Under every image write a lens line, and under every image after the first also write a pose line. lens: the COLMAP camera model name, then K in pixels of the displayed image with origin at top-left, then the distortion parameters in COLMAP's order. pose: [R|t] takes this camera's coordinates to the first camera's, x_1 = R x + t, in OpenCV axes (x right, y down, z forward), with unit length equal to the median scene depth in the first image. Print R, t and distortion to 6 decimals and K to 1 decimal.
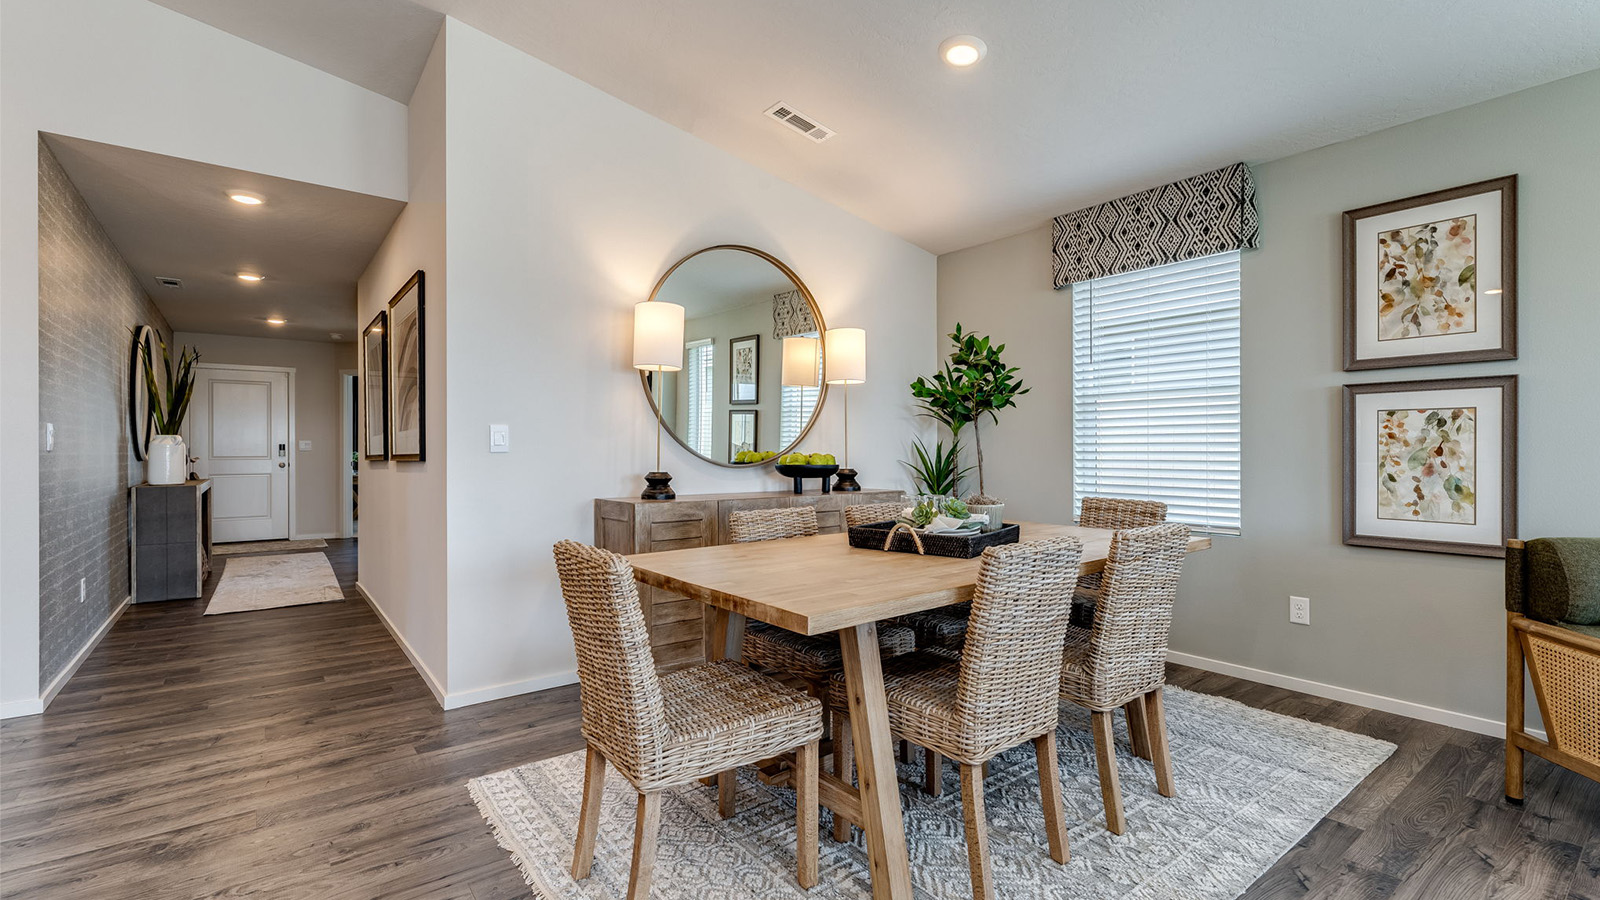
lens RADIAL K [[708.9, 0, 801.5], [0, 708.9, 451.0], [0, 0, 1]] dist [-0.000936, -0.000130]
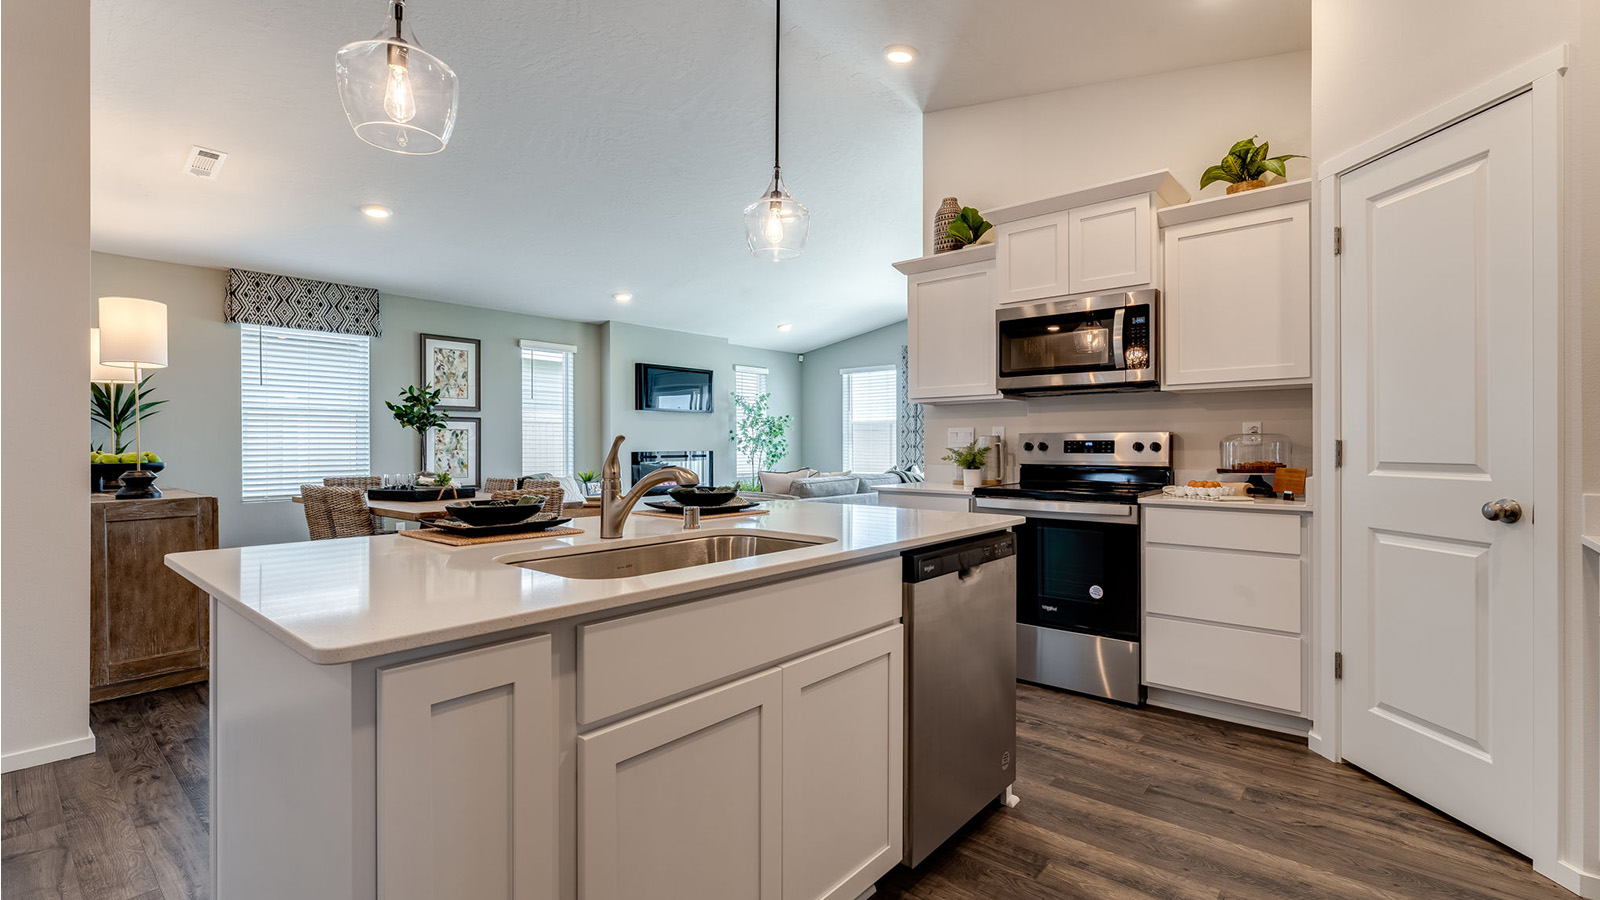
lens RADIAL K [[708.9, 0, 798.9], [0, 708.9, 446.1], [0, 0, 1]] dist [-0.000936, -0.000130]
pose [[-0.202449, -0.002443, 0.979290, -1.559517], [0.003954, 0.999987, 0.003312, -0.007917], [-0.979285, 0.004543, -0.202437, 0.348335]]
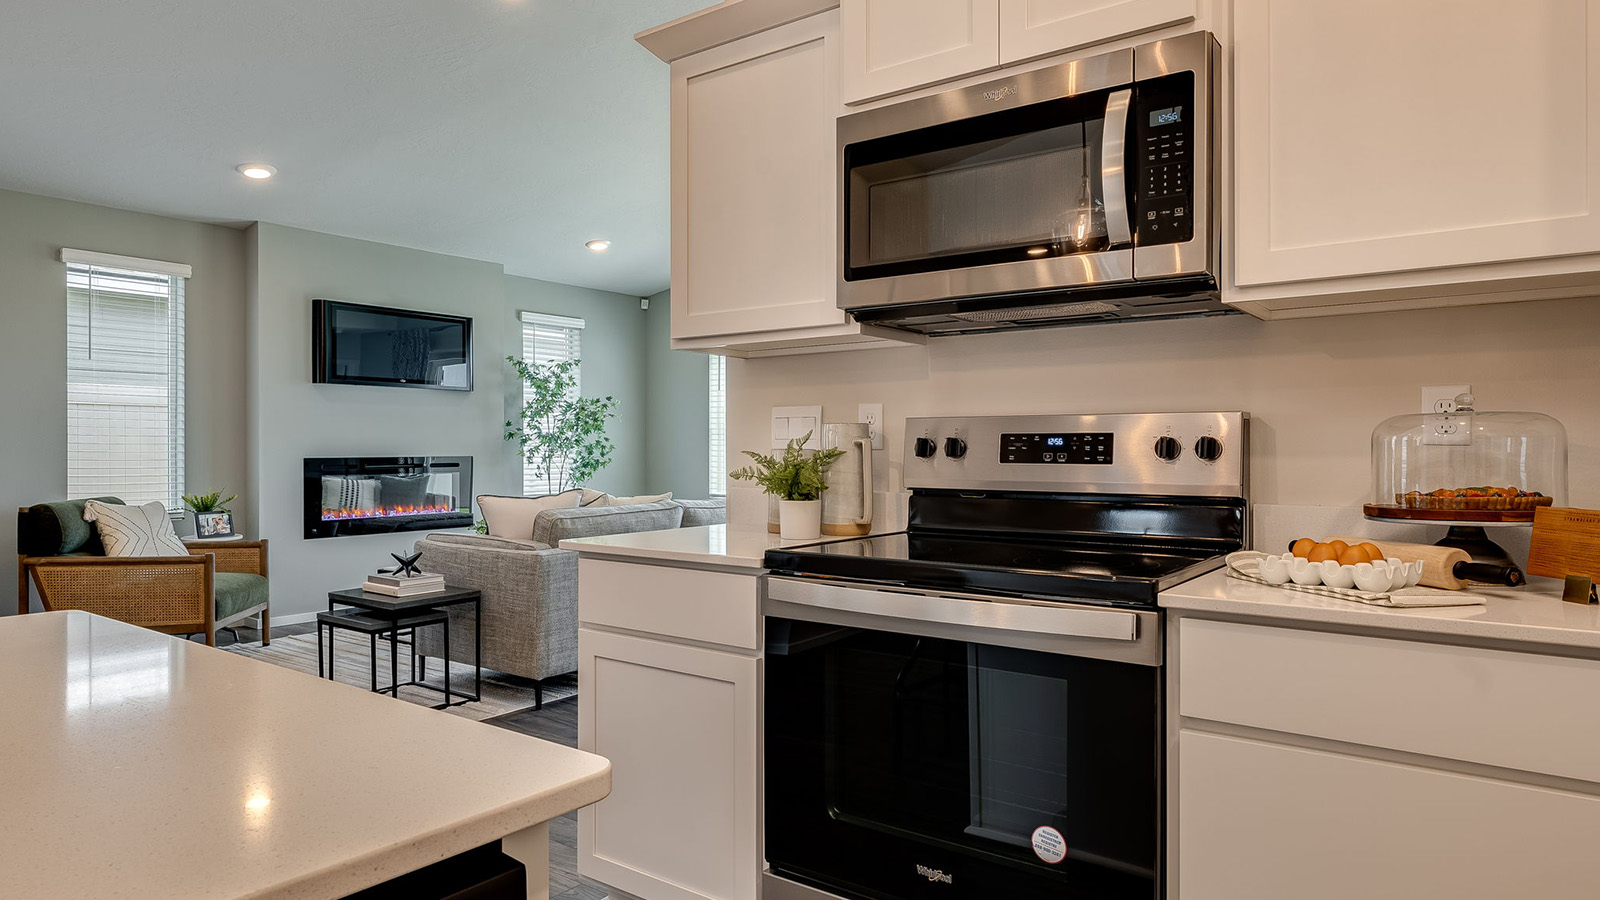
lens RADIAL K [[980.0, 0, 801.5], [0, 980.0, 451.8], [0, 0, 1]] dist [-0.009007, -0.000969]
pose [[-0.271112, -0.004985, 0.962535, -1.080854], [0.001750, 0.999982, 0.005672, -0.002258], [-0.962546, 0.003222, -0.271098, -0.032576]]
